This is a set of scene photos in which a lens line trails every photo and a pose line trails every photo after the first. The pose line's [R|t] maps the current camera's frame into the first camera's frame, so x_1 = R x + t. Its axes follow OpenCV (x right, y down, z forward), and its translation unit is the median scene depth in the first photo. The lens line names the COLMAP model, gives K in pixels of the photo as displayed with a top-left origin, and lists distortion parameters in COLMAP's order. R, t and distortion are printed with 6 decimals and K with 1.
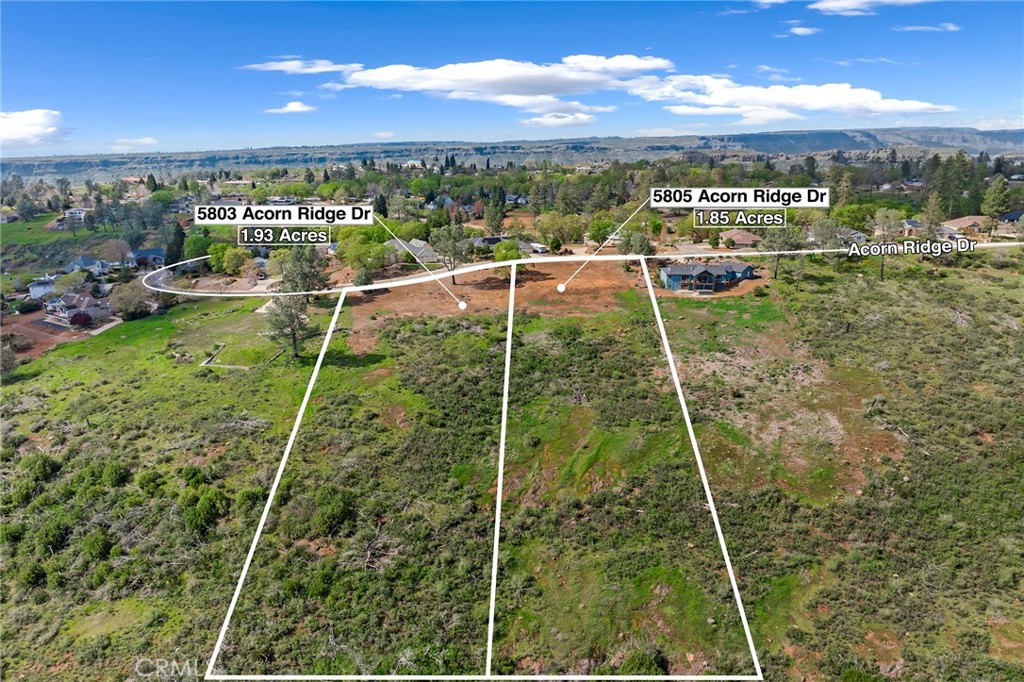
lens RADIAL K [[728.2, 0, 512.0], [0, 728.2, 341.0], [0, 0, 1]] dist [-0.044994, 0.000482]
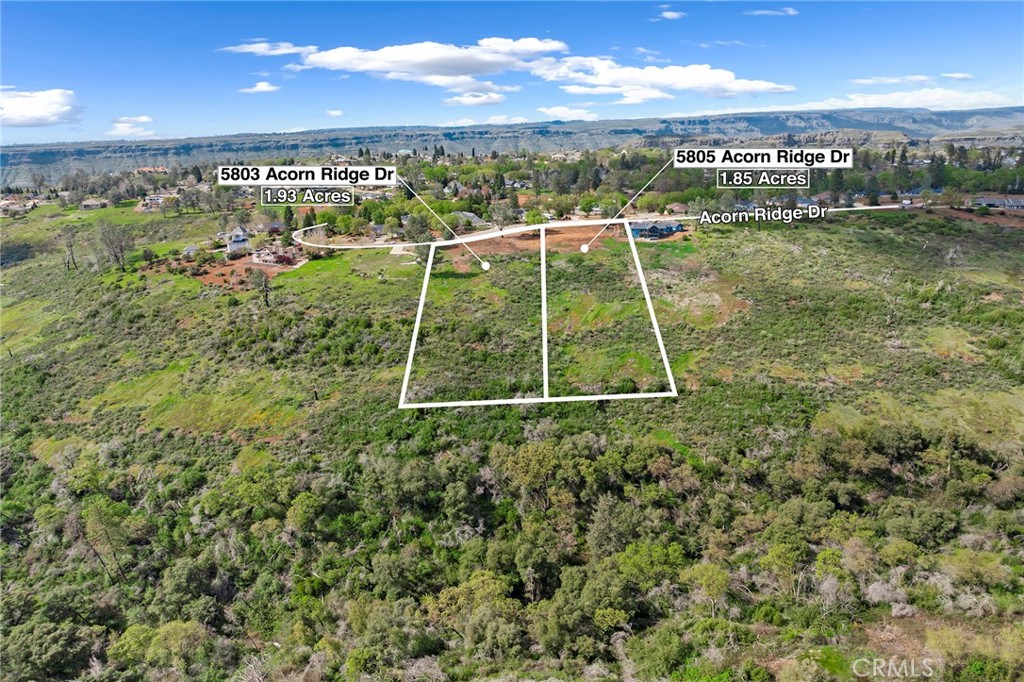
lens RADIAL K [[728.2, 0, 512.0], [0, 728.2, 341.0], [0, 0, 1]] dist [-0.044994, 0.000482]
pose [[0.998758, -0.021176, 0.045096, -0.153809], [0.020187, 0.999548, 0.022276, 0.133174], [-0.045547, -0.021338, 0.998734, -0.718859]]
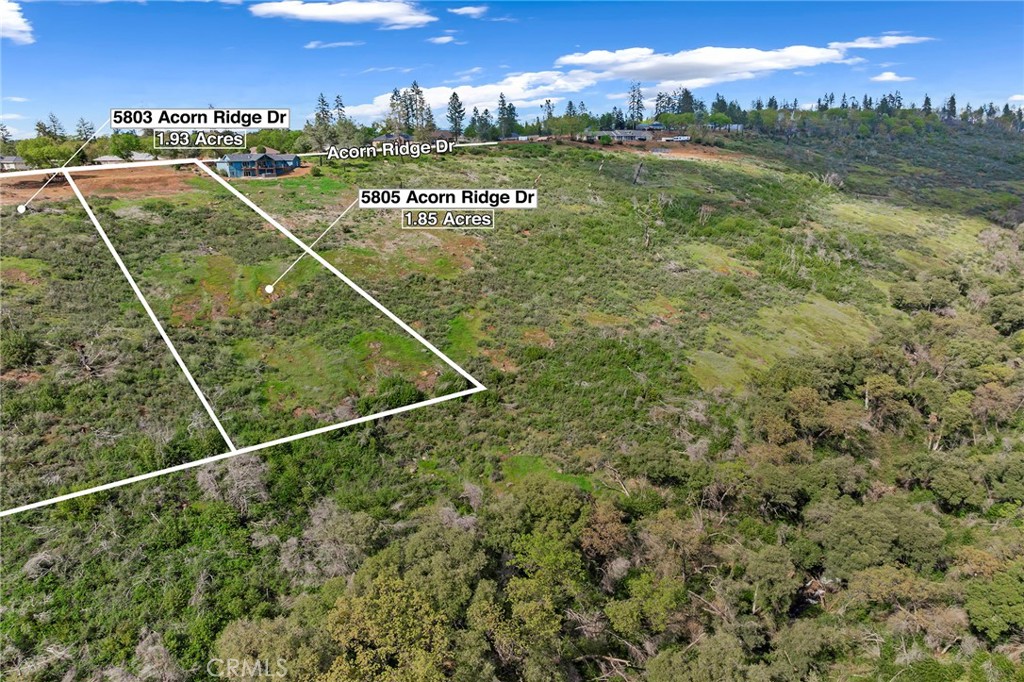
lens RADIAL K [[728.2, 0, 512.0], [0, 728.2, 341.0], [0, 0, 1]] dist [-0.044994, 0.000482]
pose [[0.724660, -0.180809, 0.664963, -0.236168], [0.185525, 0.980525, 0.064433, 0.177431], [-0.663663, 0.076676, 0.744092, -0.005380]]
